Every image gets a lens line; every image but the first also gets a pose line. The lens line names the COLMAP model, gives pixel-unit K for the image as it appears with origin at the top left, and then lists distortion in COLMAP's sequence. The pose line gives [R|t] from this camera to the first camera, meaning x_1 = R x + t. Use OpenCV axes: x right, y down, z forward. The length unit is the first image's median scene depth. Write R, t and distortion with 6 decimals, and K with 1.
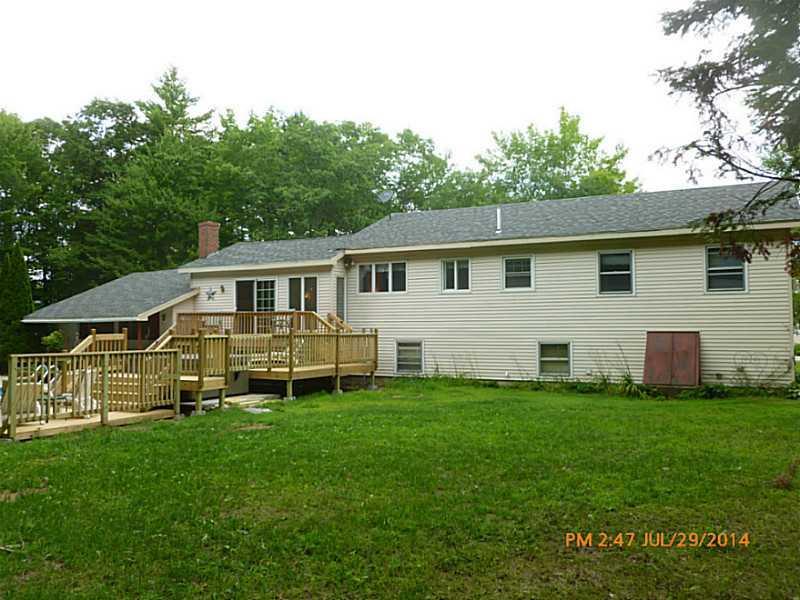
lens RADIAL K [[680.4, 0, 400.0], [0, 680.4, 300.0], [0, 0, 1]] dist [-0.035627, -0.001879]
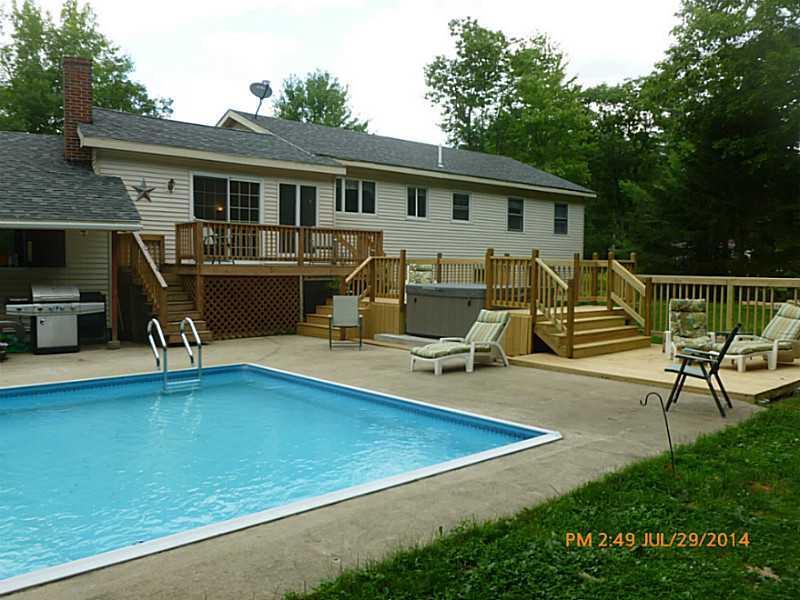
lens RADIAL K [[681.8, 0, 400.0], [0, 681.8, 300.0], [0, 0, 1]] dist [-0.037009, 0.010583]
pose [[0.357101, -0.039737, 0.933220, -0.848336], [-0.043299, 0.997316, 0.059035, 0.047630], [-0.933062, -0.061489, 0.354422, 0.627218]]
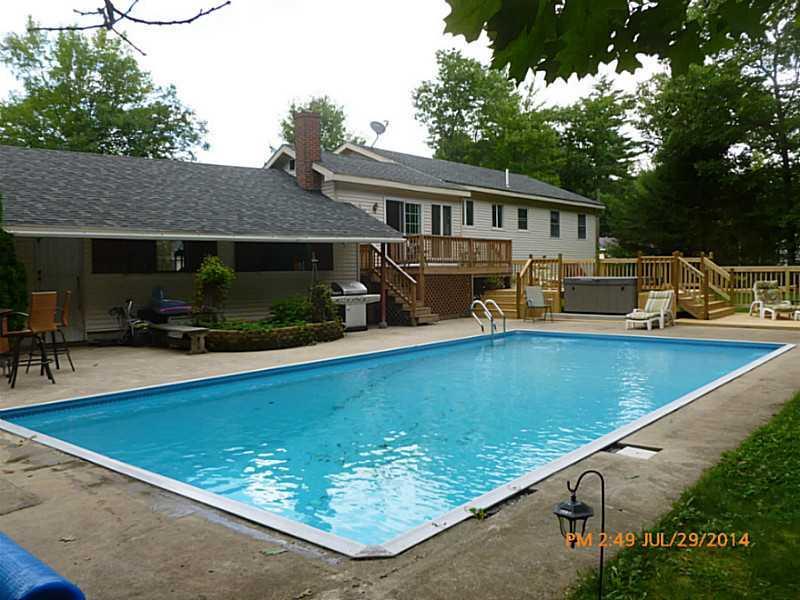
lens RADIAL K [[681.8, 0, 400.0], [0, 681.8, 300.0], [0, 0, 1]] dist [-0.037009, 0.010583]
pose [[0.217598, -0.042629, 0.975107, -1.175611], [-0.021263, 0.998602, 0.048401, 0.061028], [-0.975807, -0.031265, 0.216387, 0.859539]]
